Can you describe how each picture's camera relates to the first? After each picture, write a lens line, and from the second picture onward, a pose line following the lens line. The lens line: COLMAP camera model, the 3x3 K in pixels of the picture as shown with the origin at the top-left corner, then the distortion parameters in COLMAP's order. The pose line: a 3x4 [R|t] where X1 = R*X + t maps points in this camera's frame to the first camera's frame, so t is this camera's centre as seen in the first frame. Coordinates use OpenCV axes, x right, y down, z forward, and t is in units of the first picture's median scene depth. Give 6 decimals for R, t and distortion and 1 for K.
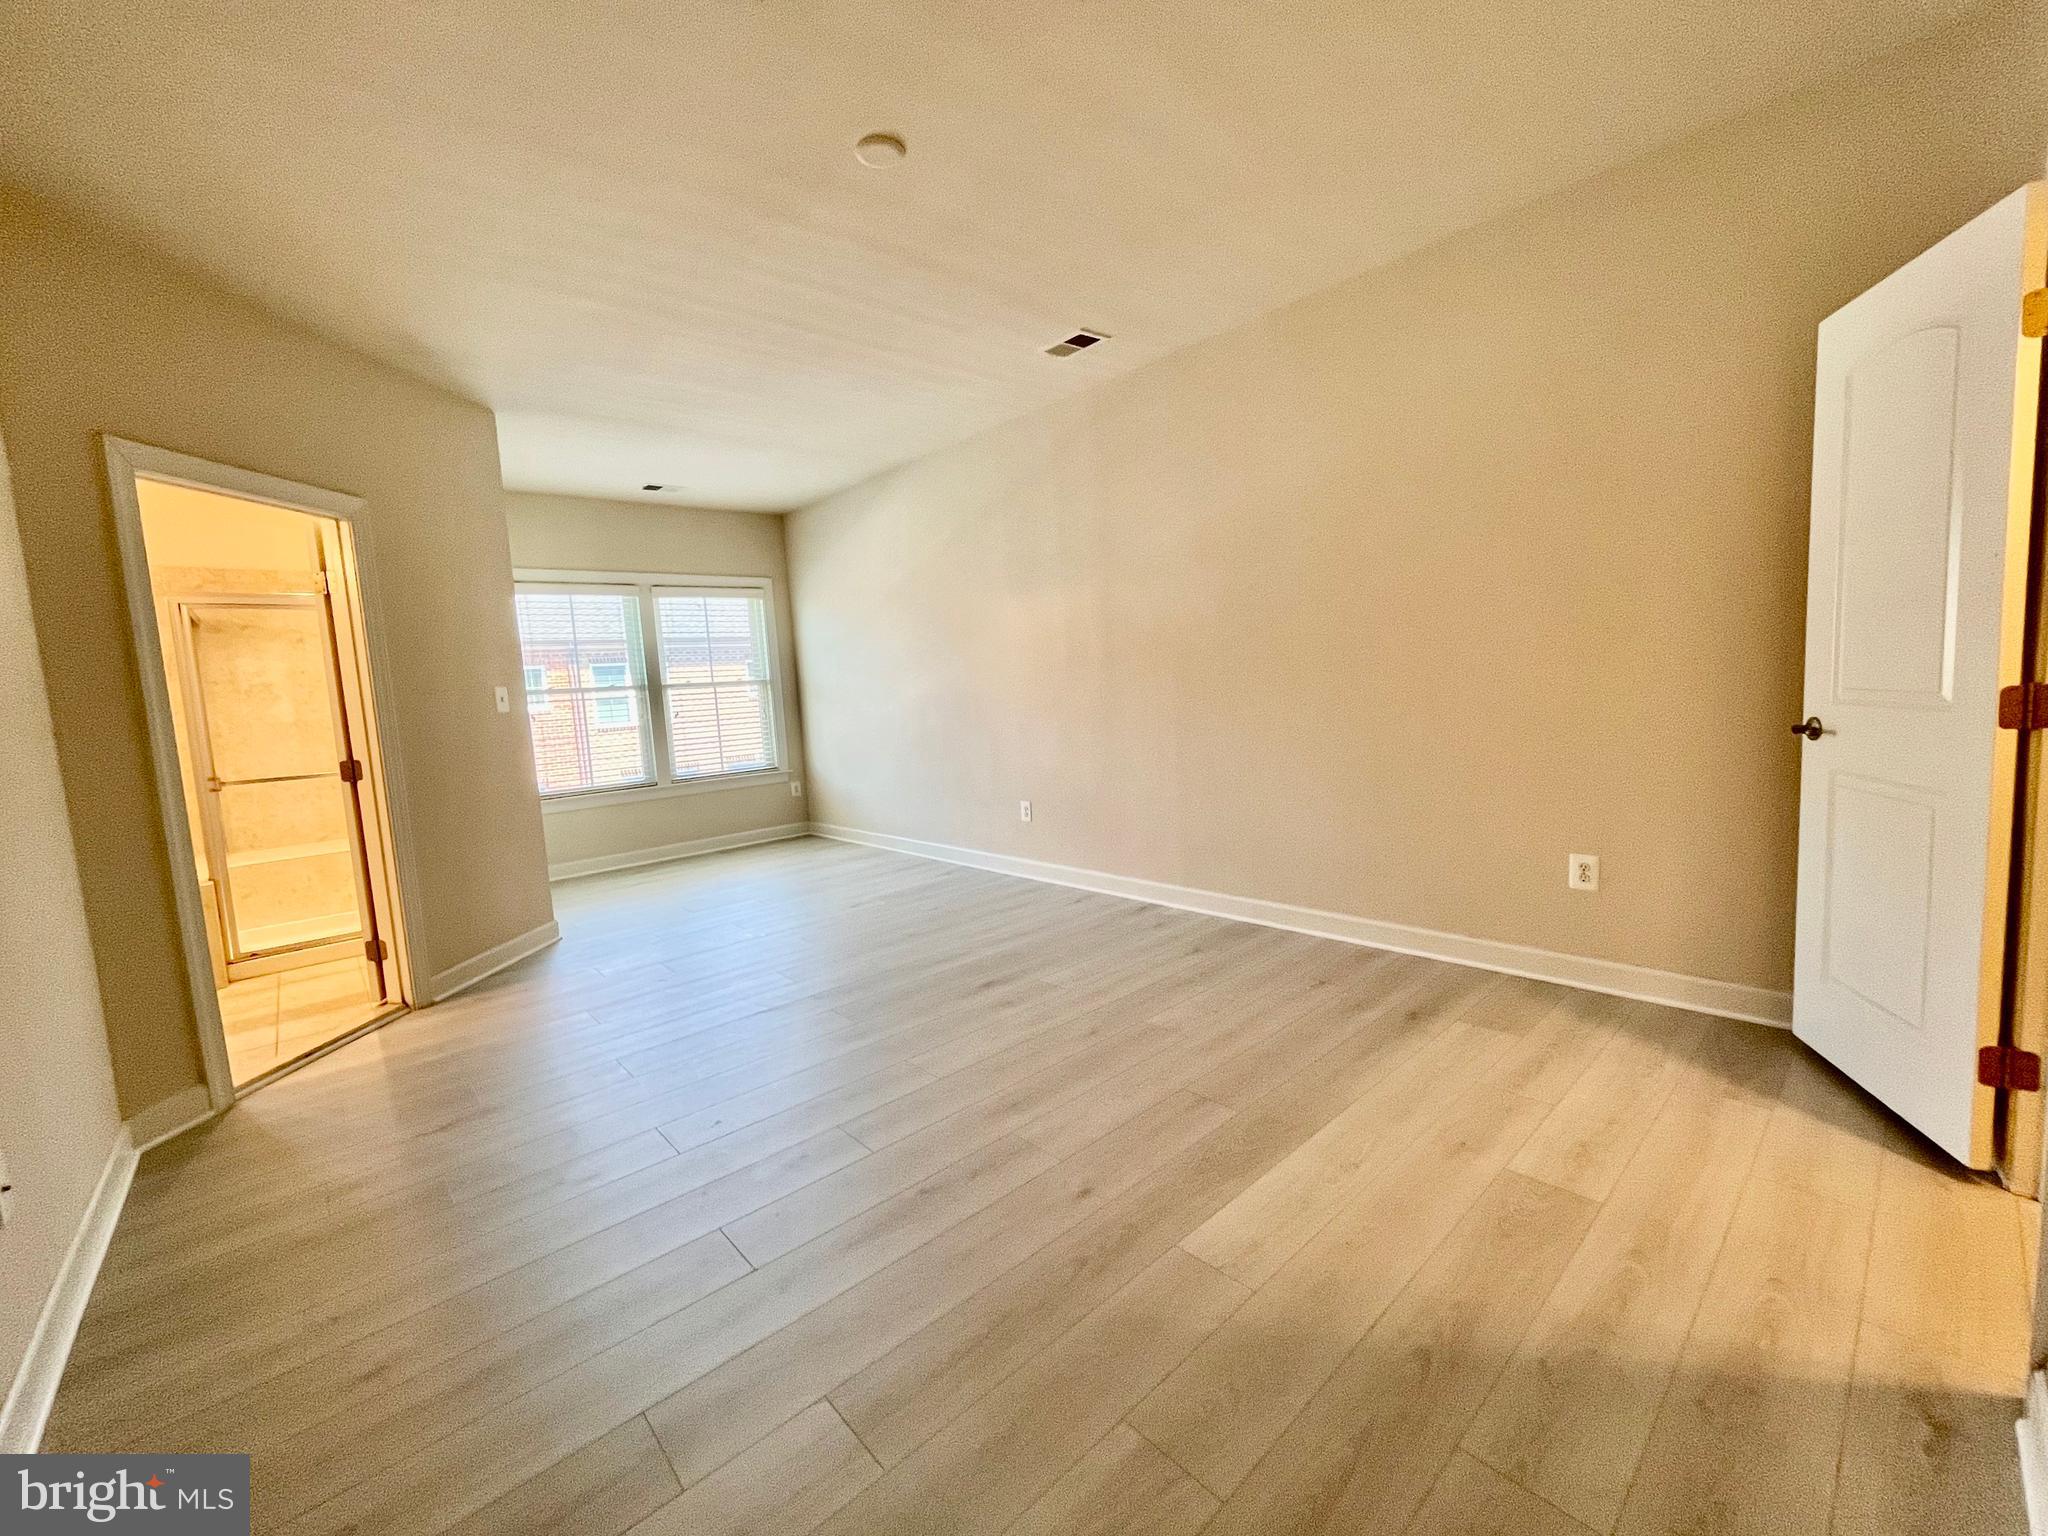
lens RADIAL K [[825.2, 0, 1021.1], [0, 825.2, 763.7], [0, 0, 1]] dist [-0.002126, -0.000351]
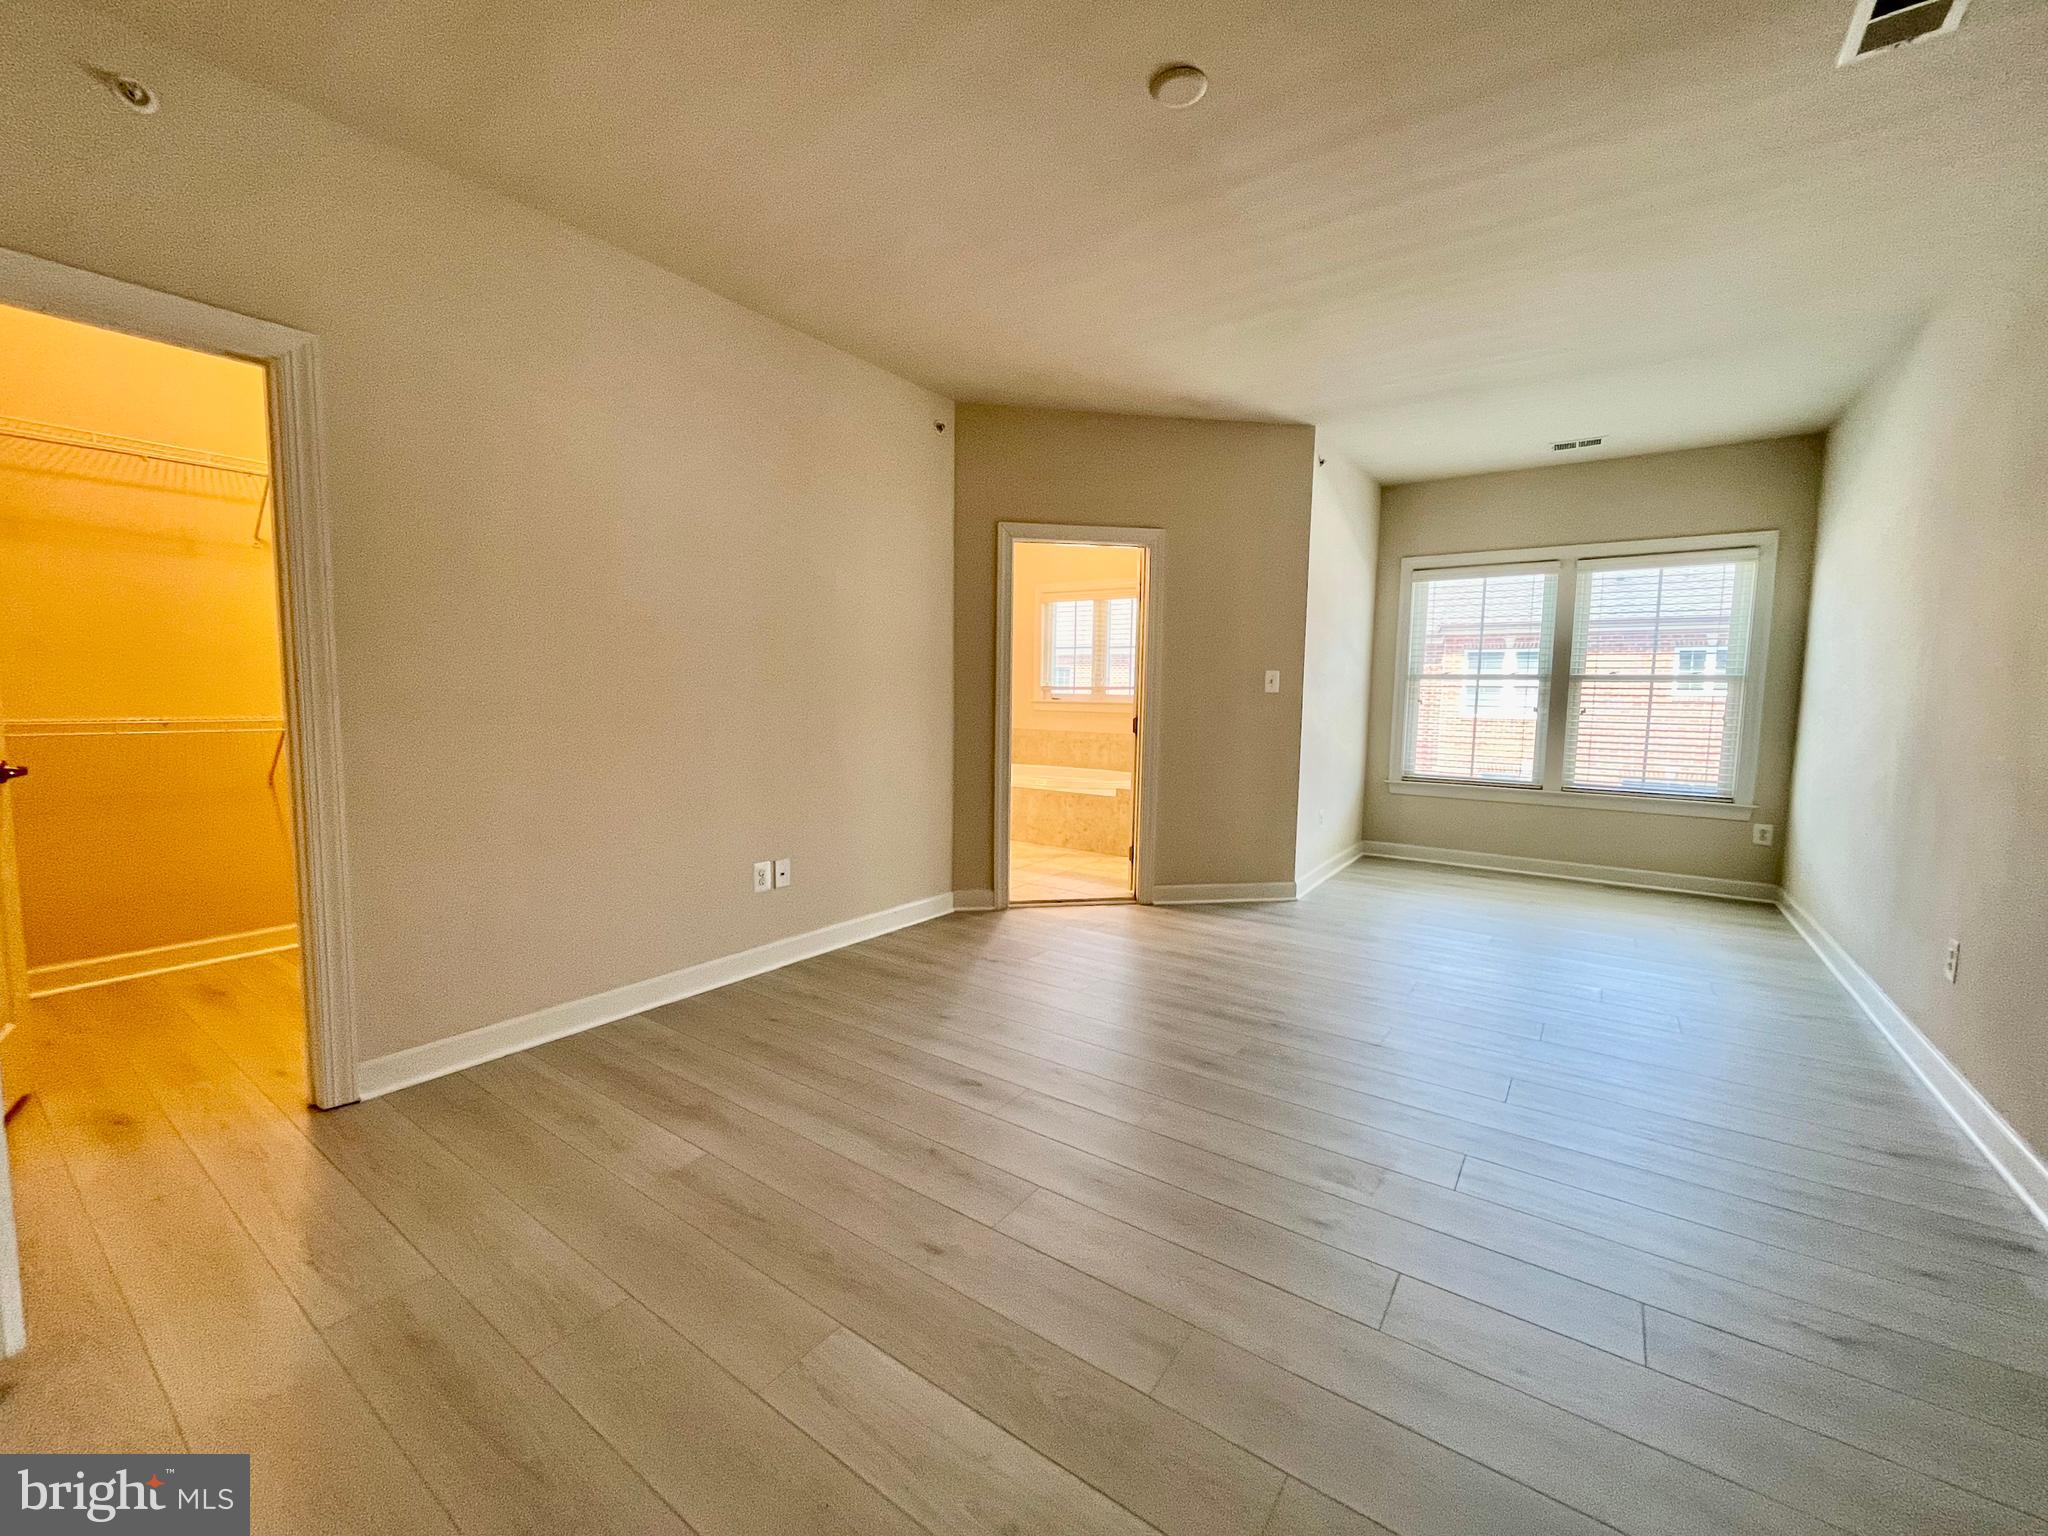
lens RADIAL K [[825.2, 0, 1021.1], [0, 825.2, 763.7], [0, 0, 1]] dist [-0.002126, -0.000351]
pose [[0.222471, 0.149517, -0.963406, 0.269207], [-0.123325, 0.984548, 0.124320, -0.040541], [0.967108, 0.091155, 0.237473, 0.247514]]
